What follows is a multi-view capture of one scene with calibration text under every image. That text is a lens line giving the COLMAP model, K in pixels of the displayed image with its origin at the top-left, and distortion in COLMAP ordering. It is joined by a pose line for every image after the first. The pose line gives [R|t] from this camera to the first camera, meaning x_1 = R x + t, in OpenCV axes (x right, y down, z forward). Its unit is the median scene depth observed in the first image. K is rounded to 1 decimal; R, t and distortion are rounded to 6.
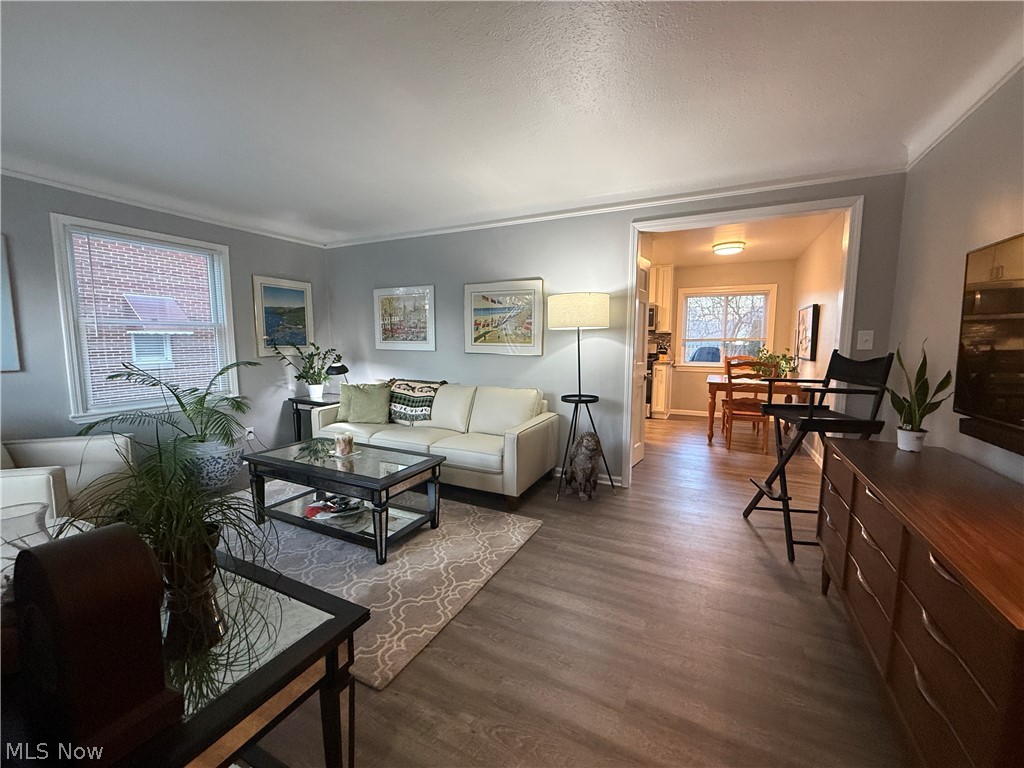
lens RADIAL K [[406.7, 0, 504.1], [0, 406.7, 384.6], [0, 0, 1]] dist [0.000030, -0.000551]
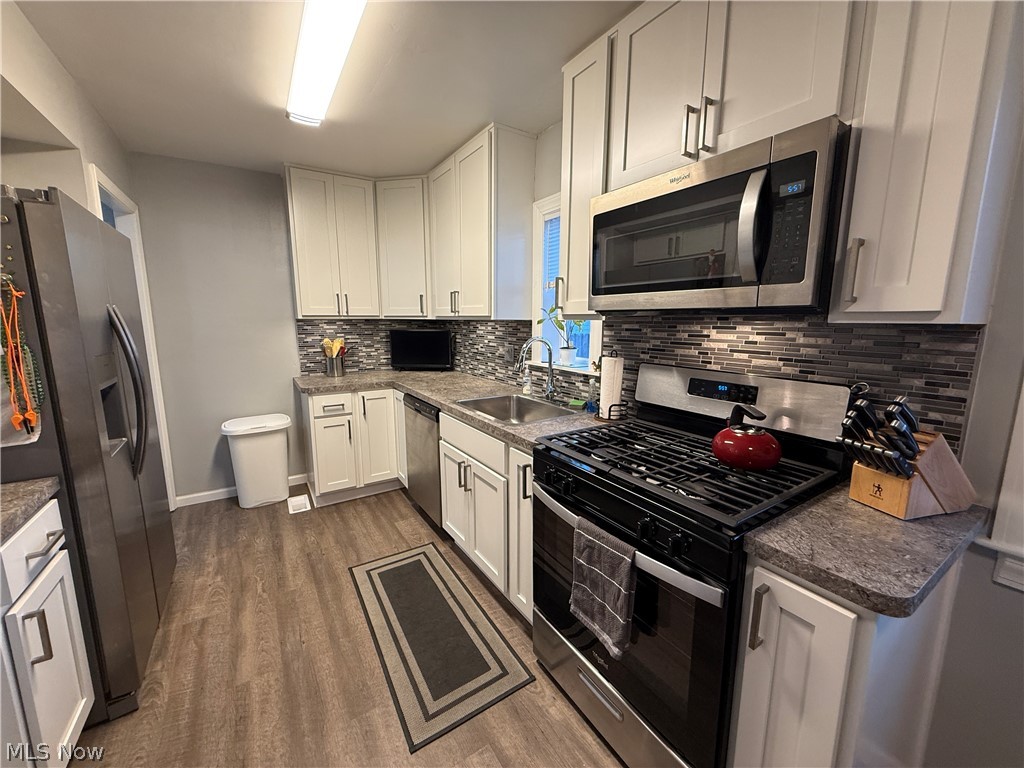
lens RADIAL K [[406.7, 0, 511.5], [0, 406.7, 383.4], [0, 0, 1]] dist [0.000030, -0.000551]
pose [[0.864925, 0.079898, -0.495501, 0.348050], [-0.054935, 0.996387, 0.064774, -0.108419], [0.498886, -0.028804, 0.866189, 0.811269]]
